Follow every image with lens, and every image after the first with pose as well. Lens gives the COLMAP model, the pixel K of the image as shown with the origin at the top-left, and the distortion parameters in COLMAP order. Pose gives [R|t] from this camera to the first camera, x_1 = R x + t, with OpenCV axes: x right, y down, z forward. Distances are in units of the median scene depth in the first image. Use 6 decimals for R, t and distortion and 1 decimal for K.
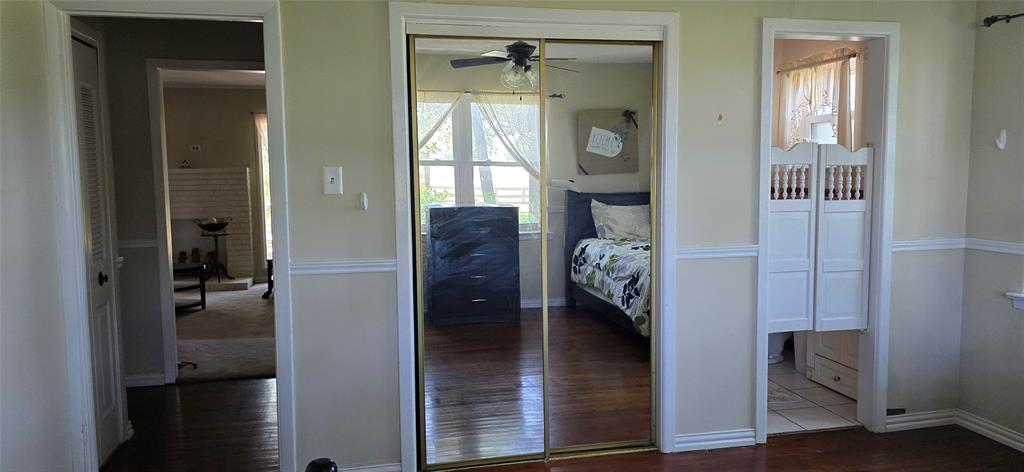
lens RADIAL K [[688.6, 0, 512.0], [0, 688.6, 236.0], [0, 0, 1]] dist [0.000641, -0.001126]
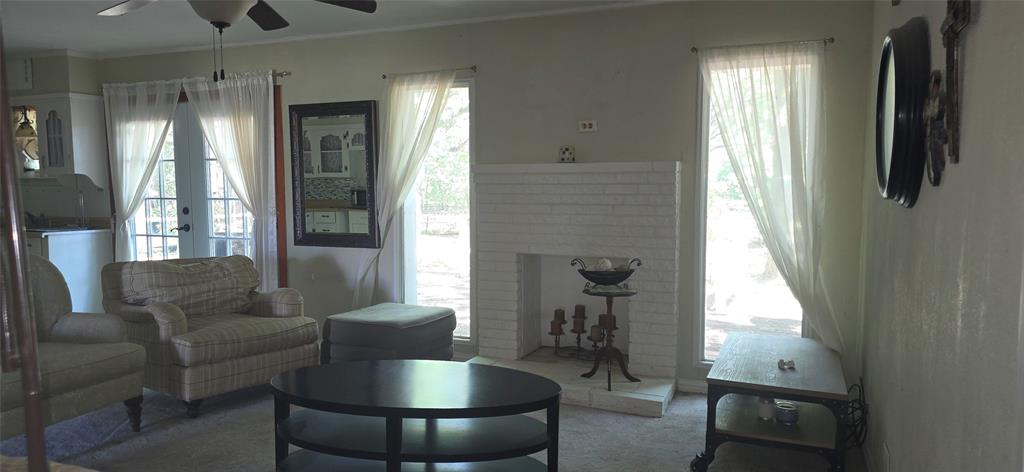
lens RADIAL K [[688.6, 0, 512.0], [0, 688.6, 236.0], [0, 0, 1]] dist [0.000641, -0.001126]
pose [[0.822651, 0.057699, -0.565611, -0.199901], [-0.061240, 0.998042, 0.012740, -0.044889], [0.565239, 0.024157, 0.824573, 0.527951]]
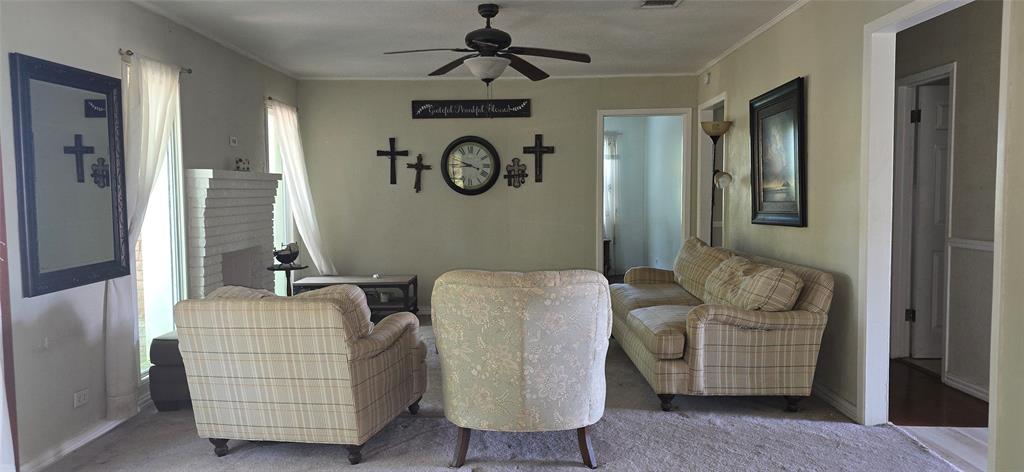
lens RADIAL K [[688.6, 0, 512.0], [0, 688.6, 236.0], [0, 0, 1]] dist [0.000641, -0.001126]
pose [[0.219165, -0.056706, 0.974039, -1.029811], [0.101418, 0.994226, 0.035061, -0.034240], [-0.970403, 0.091101, 0.223651, 0.605773]]
